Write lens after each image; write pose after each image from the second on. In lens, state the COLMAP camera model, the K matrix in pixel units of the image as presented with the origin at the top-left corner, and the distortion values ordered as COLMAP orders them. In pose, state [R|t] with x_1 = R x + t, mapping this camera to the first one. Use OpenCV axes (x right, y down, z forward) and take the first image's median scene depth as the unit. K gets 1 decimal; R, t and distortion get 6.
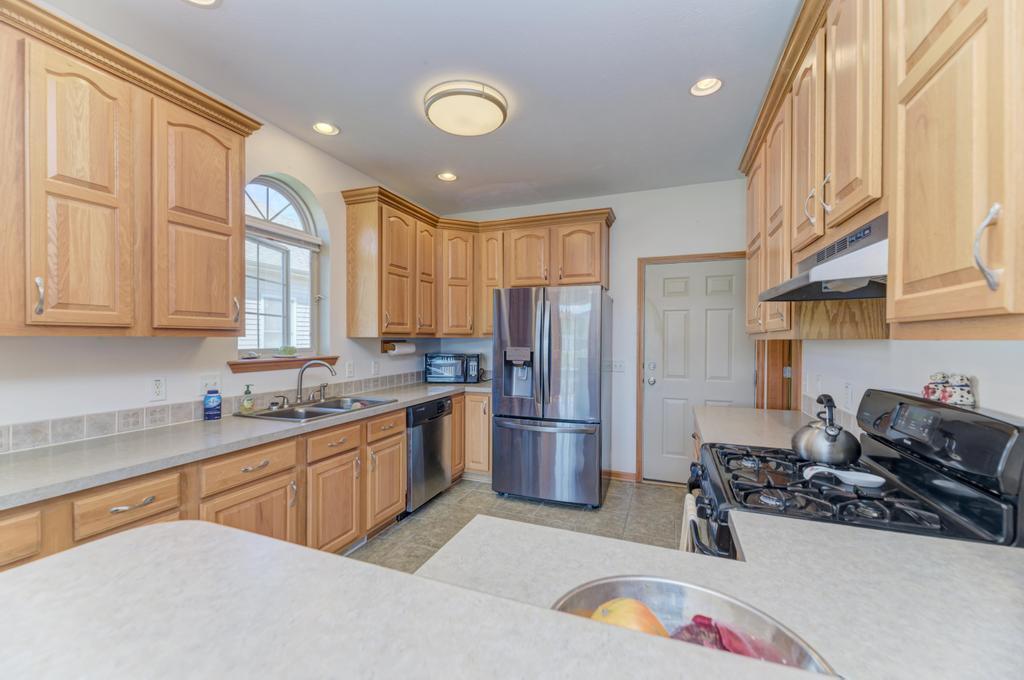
lens RADIAL K [[410.8, 0, 515.7], [0, 410.8, 341.4], [0, 0, 1]] dist [0.012175, -0.001084]
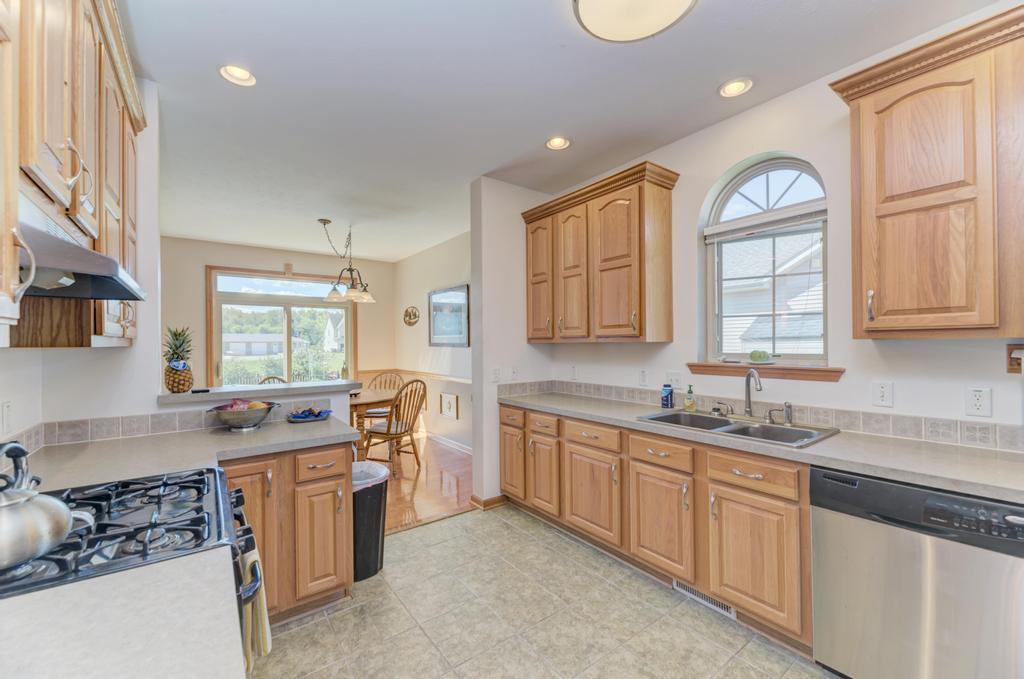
lens RADIAL K [[410.8, 0, 510.8], [0, 410.8, 347.1], [0, 0, 1]] dist [0.012175, -0.001084]
pose [[-0.539147, 0.008147, -0.842172, 0.392301], [-0.000616, 0.999949, 0.010067, -0.004891], [0.842211, 0.005946, -0.539115, 0.881264]]
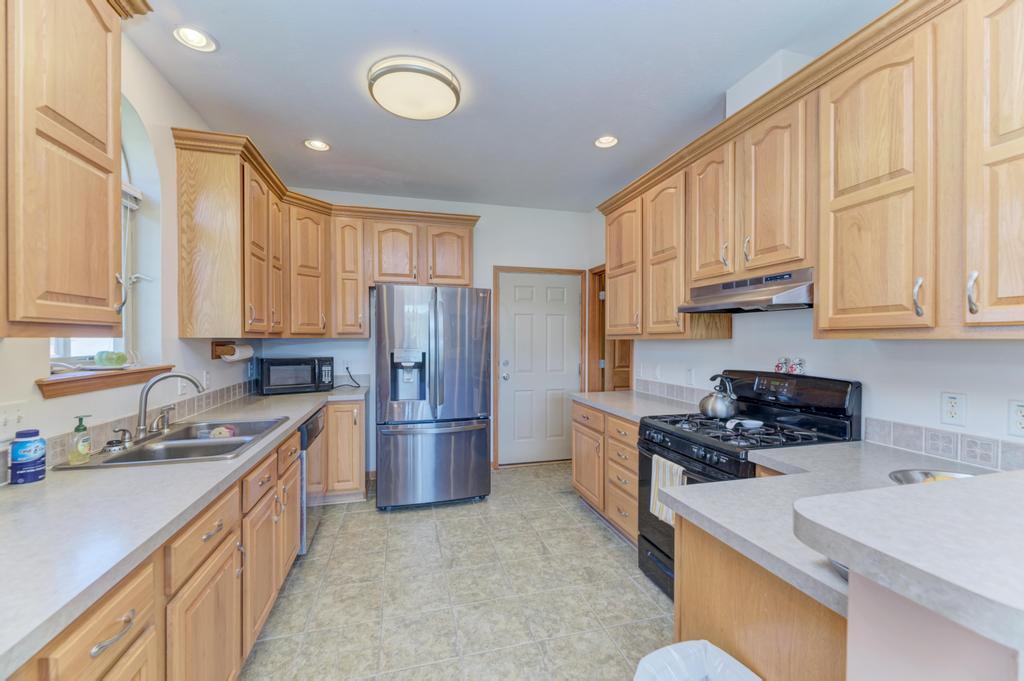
lens RADIAL K [[410.8, 0, 514.8], [0, 410.8, 342.8], [0, 0, 1]] dist [0.012175, -0.001084]
pose [[0.807954, -0.008645, 0.589182, -0.364540], [0.006488, 0.999962, 0.005775, -0.001998], [-0.589209, -0.000844, 0.807980, 0.094004]]
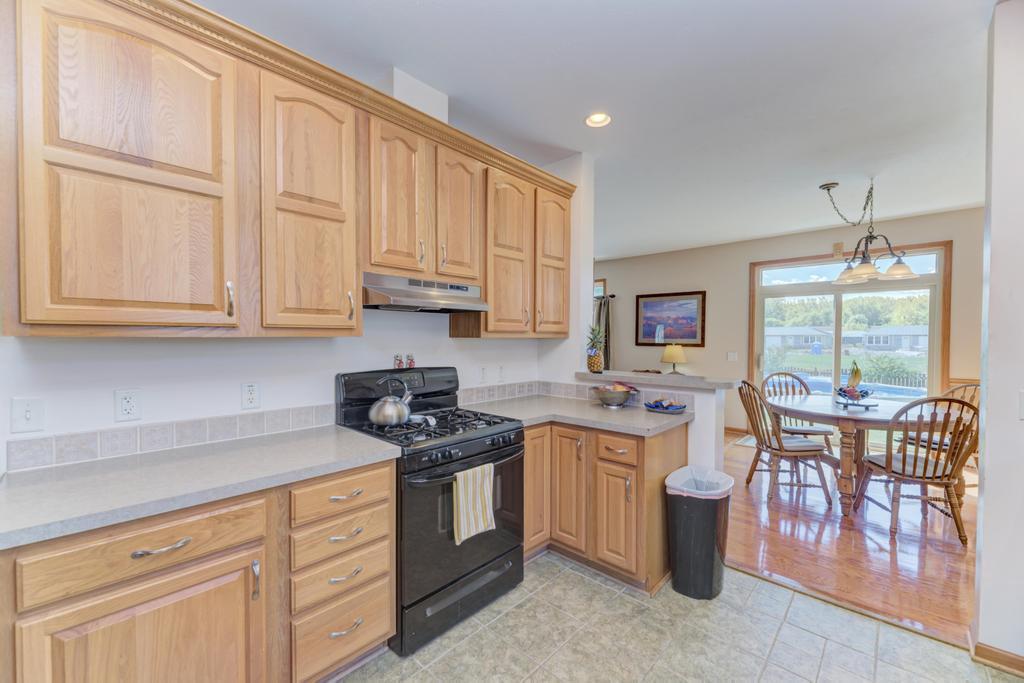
lens RADIAL K [[410.9, 0, 503.4], [0, 410.9, 345.9], [0, 0, 1]] dist [0.001645, 0.000039]
pose [[-0.920774, -0.013770, 0.389853, -0.067303], [-0.003457, 0.999626, 0.027144, -0.006743], [-0.390081, 0.023646, -0.920477, 0.990129]]
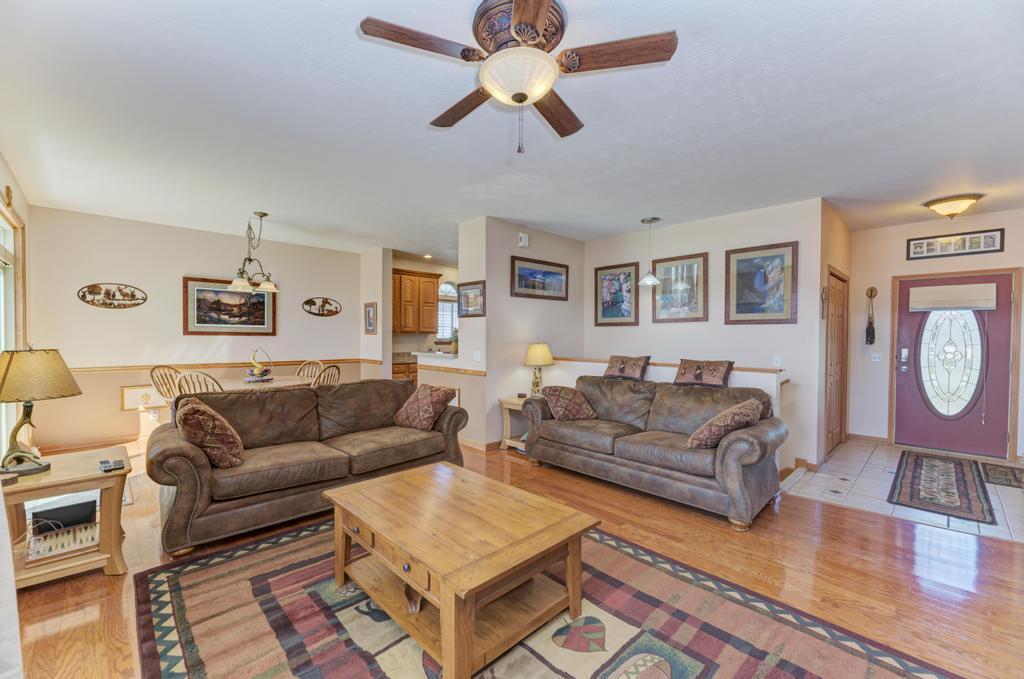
lens RADIAL K [[419.2, 0, 511.3], [0, 419.2, 343.3], [0, 0, 1]] dist [0.003182, -0.001211]
pose [[0.906451, 0.012407, -0.422128, 0.974453], [-0.007681, 0.999887, 0.012896, 0.012190], [0.422240, -0.008448, 0.906445, -1.358495]]
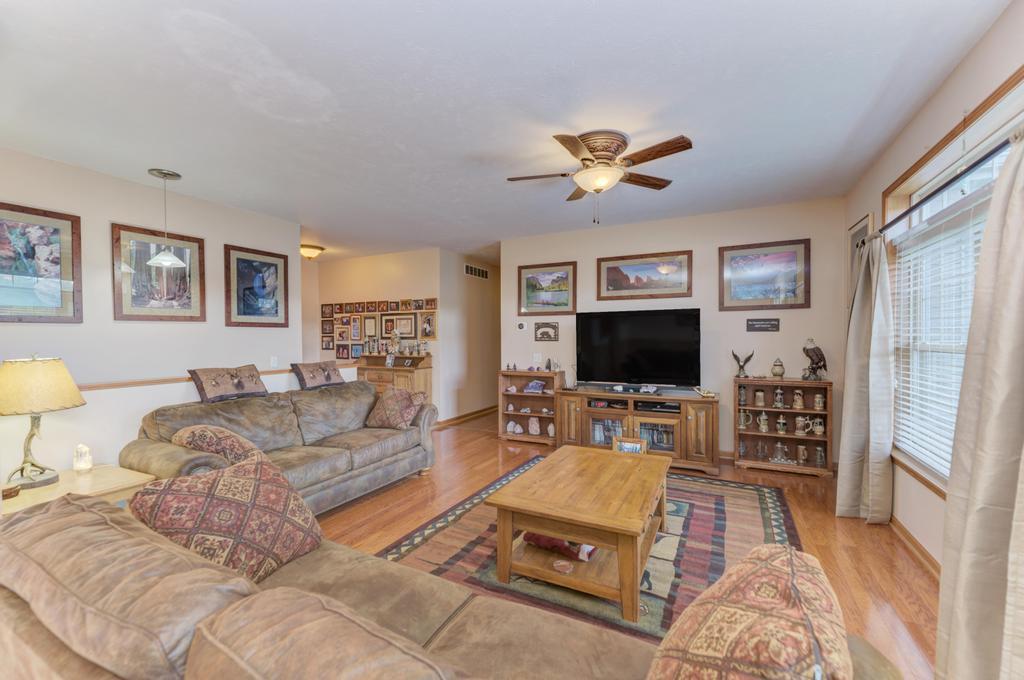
lens RADIAL K [[419.2, 0, 512.7], [0, 419.2, 345.6], [0, 0, 1]] dist [0.003182, -0.001211]
pose [[0.104025, -0.020776, 0.994358, -0.179557], [0.011591, 0.999739, 0.019676, 0.004874], [-0.994507, 0.009479, 0.104238, -0.749852]]
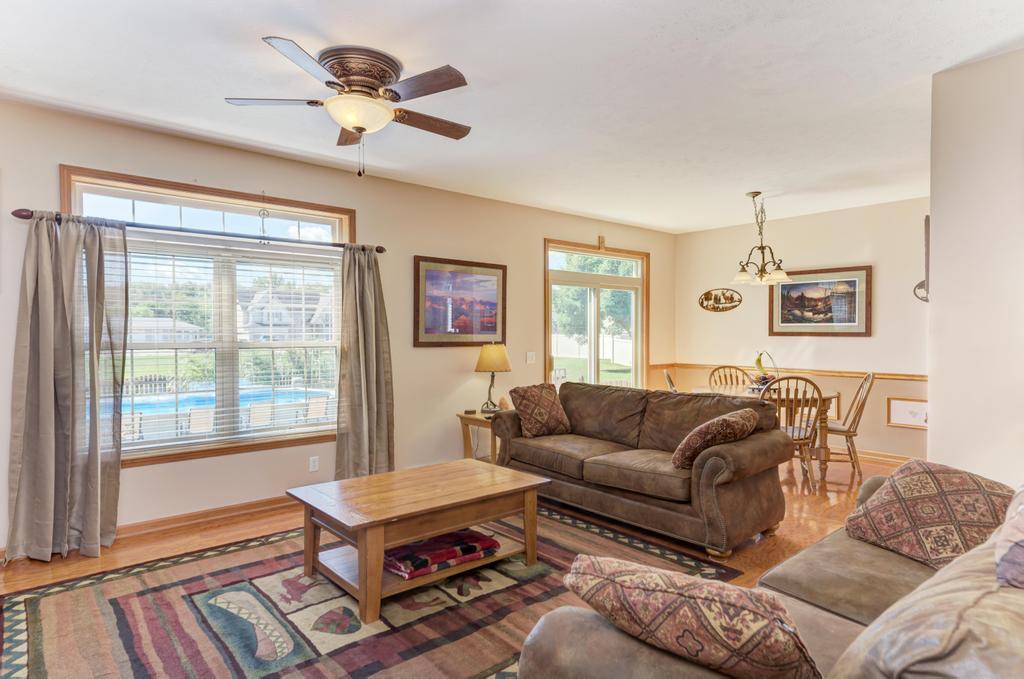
lens RADIAL K [[573.9, 0, 510.1], [0, 573.9, 343.8], [0, 0, 1]] dist [0.020753, -0.000330]
pose [[-0.476991, 0.013206, -0.878809, 1.419818], [-0.005092, 0.999829, 0.017788, 0.006638], [0.878894, 0.012959, -0.476842, -0.212547]]
